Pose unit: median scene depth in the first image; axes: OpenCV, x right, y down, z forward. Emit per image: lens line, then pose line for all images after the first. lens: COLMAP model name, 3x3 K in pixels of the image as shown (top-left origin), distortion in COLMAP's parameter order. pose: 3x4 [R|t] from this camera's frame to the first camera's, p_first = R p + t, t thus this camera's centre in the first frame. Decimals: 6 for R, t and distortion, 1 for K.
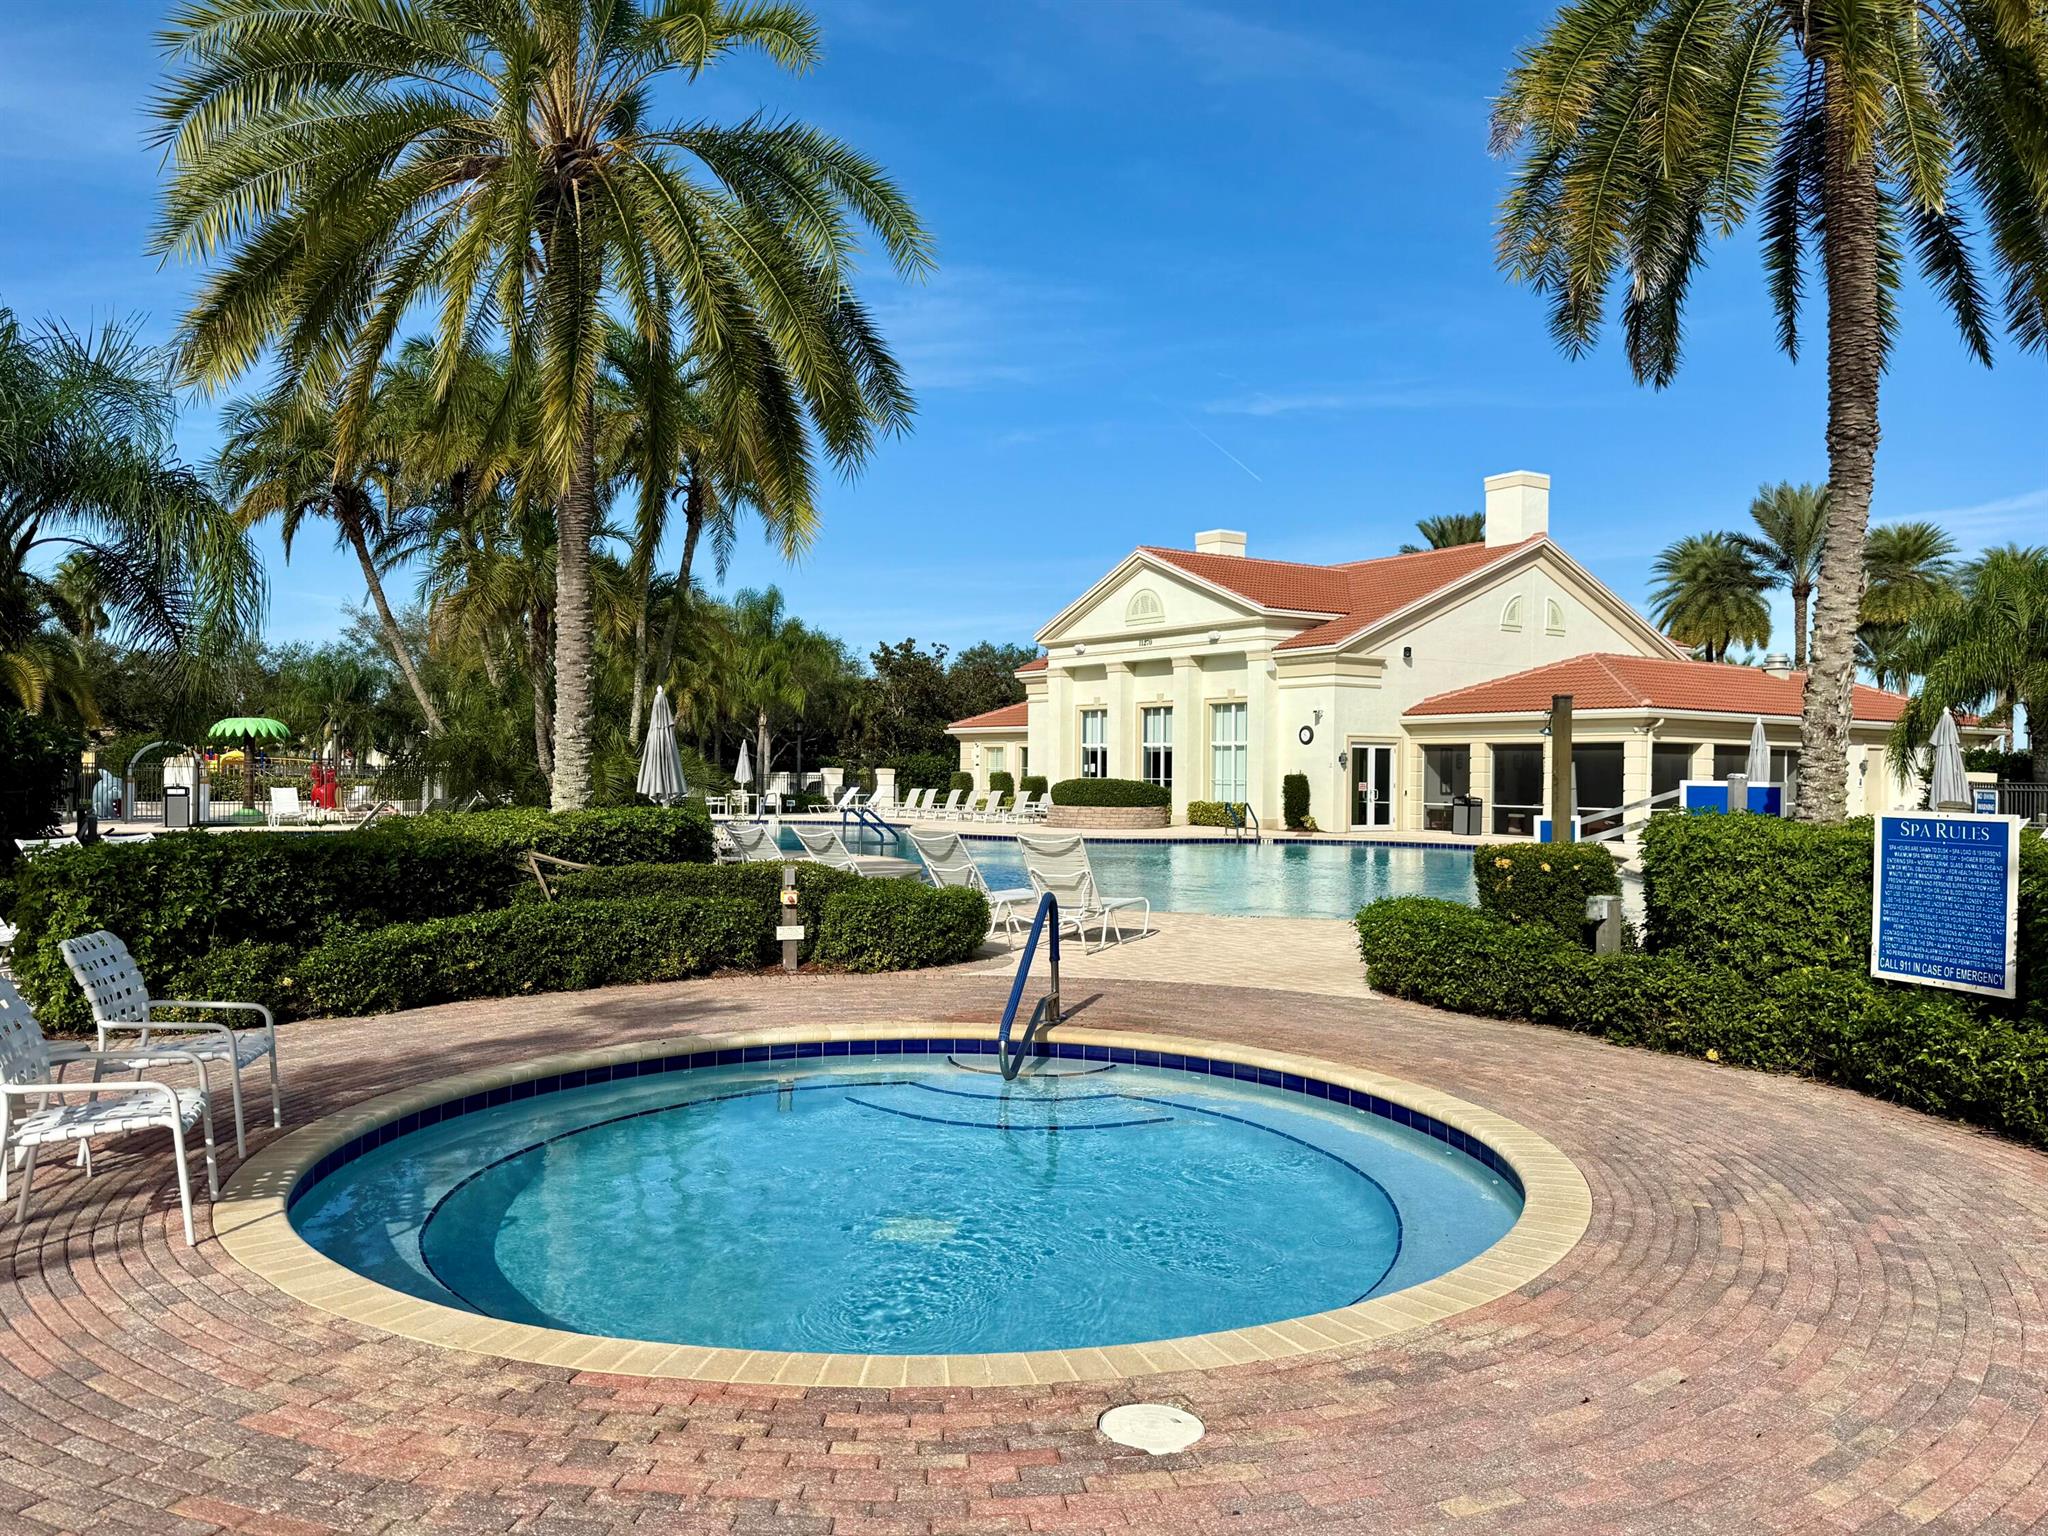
lens RADIAL K [[1440.9, 0, 996.1], [0, 1440.9, 776.7], [0, 0, 1]] dist [0.098595, -0.153235]
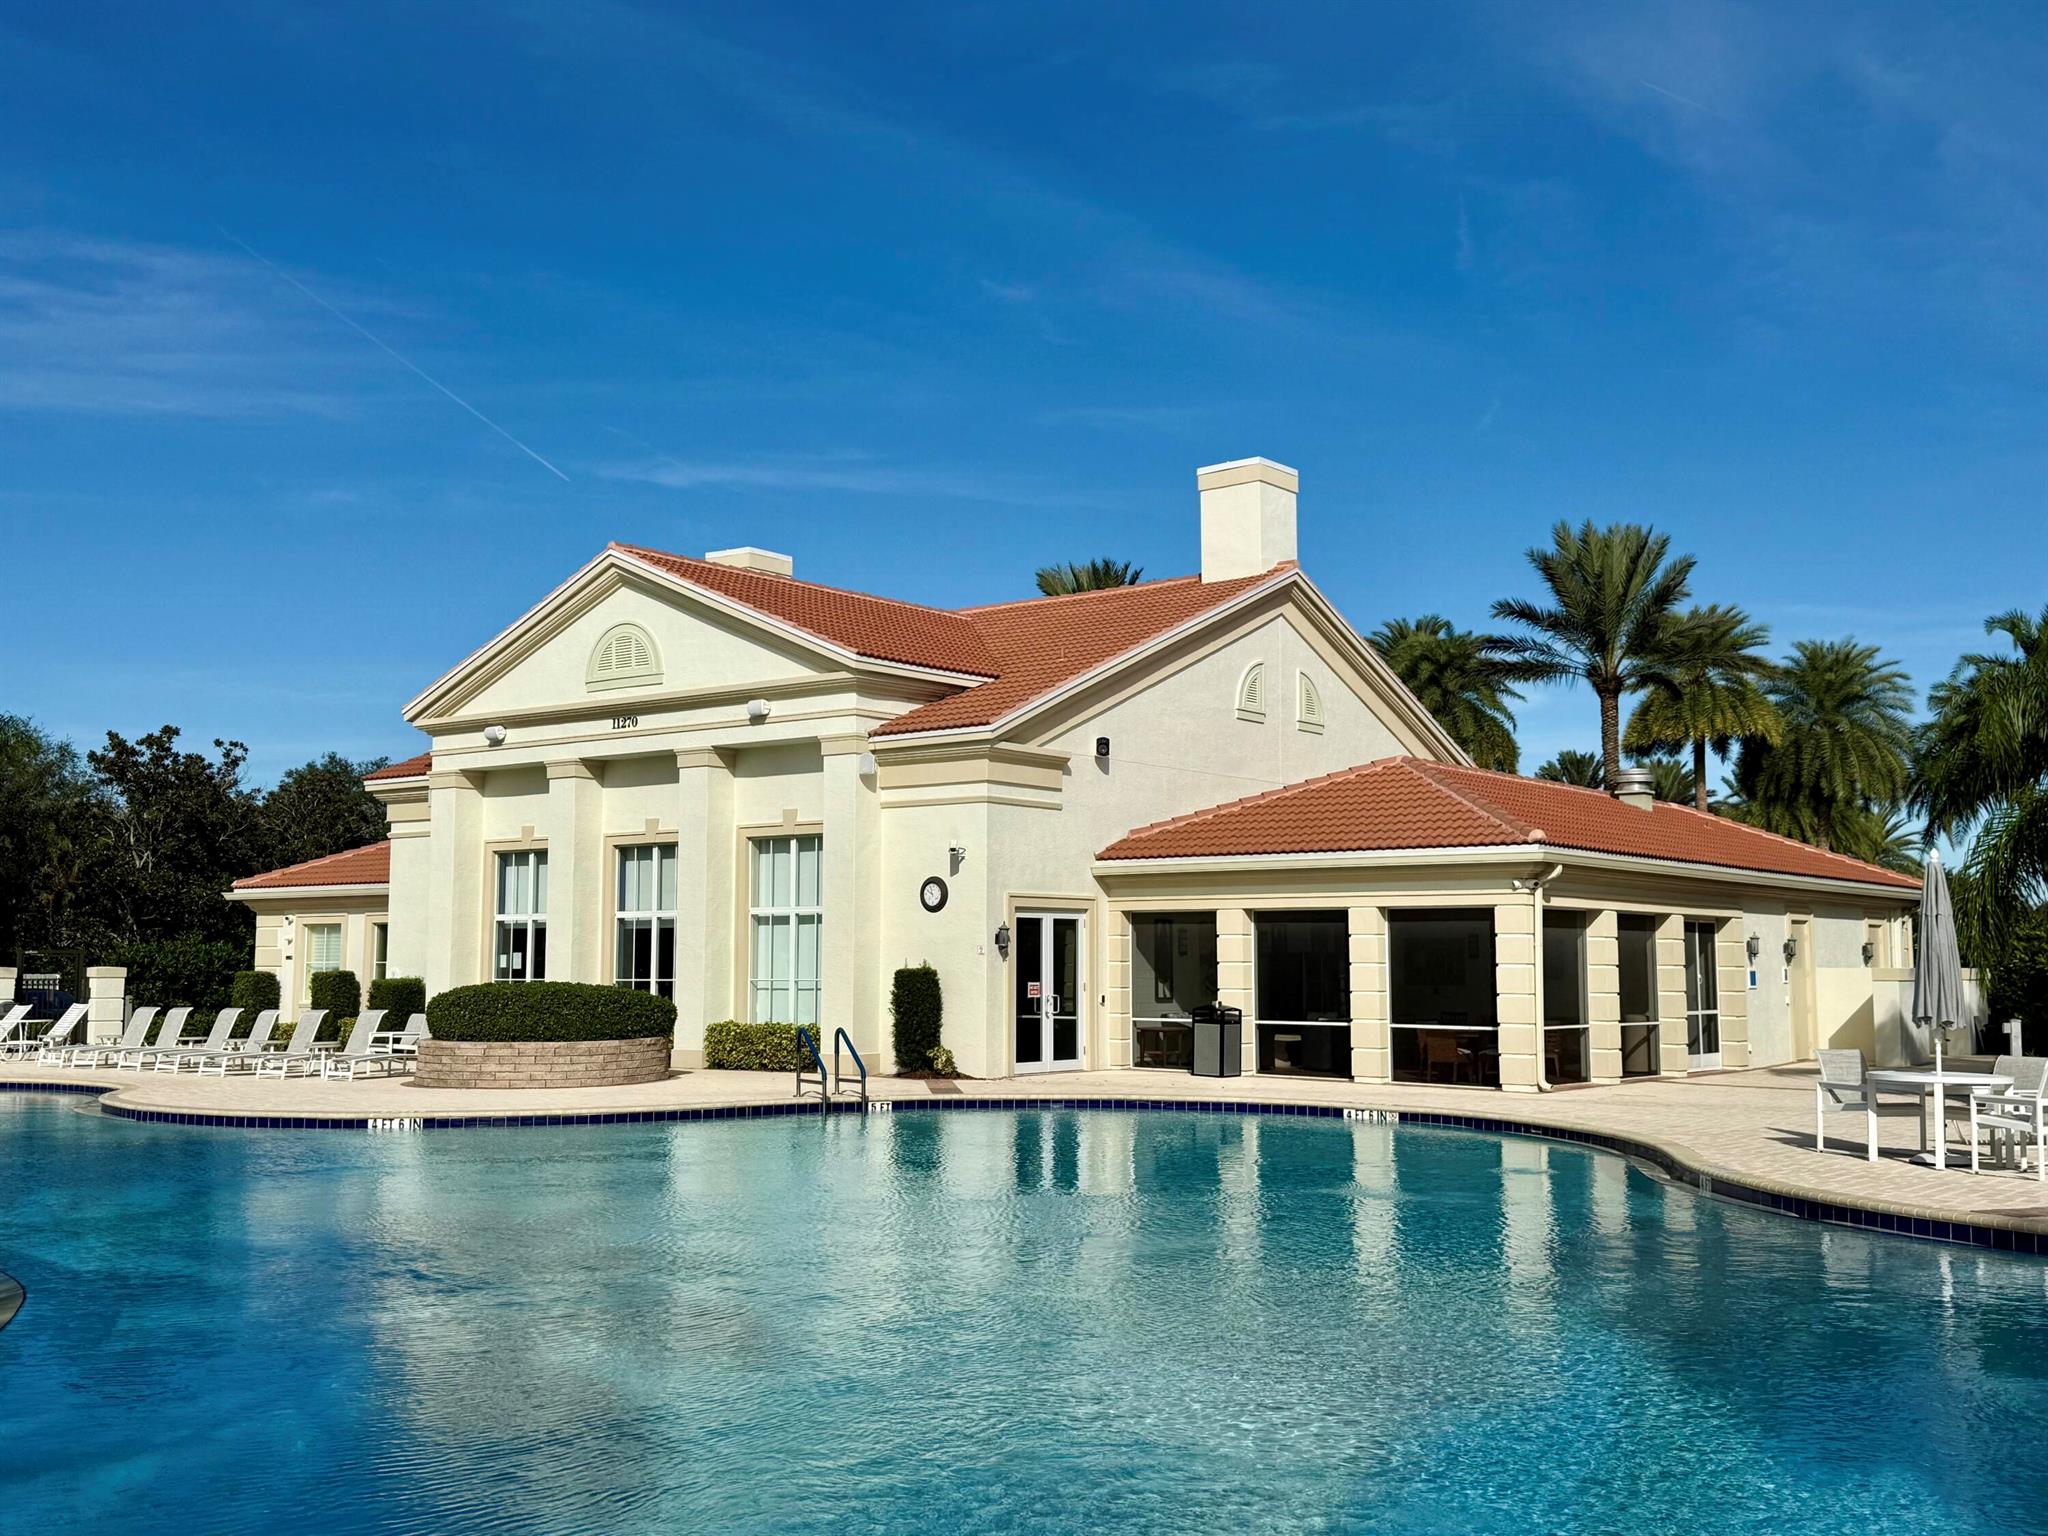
lens RADIAL K [[1984.1, 0, 1024.0], [0, 1984.1, 768.0], [0, 0, 1]] dist [0.216121, -0.454781]
pose [[0.950828, 0.020835, 0.309018, 0.016368], [0.010058, 0.995132, -0.098041, -0.002487], [-0.309556, 0.096328, 0.945990, 0.266096]]
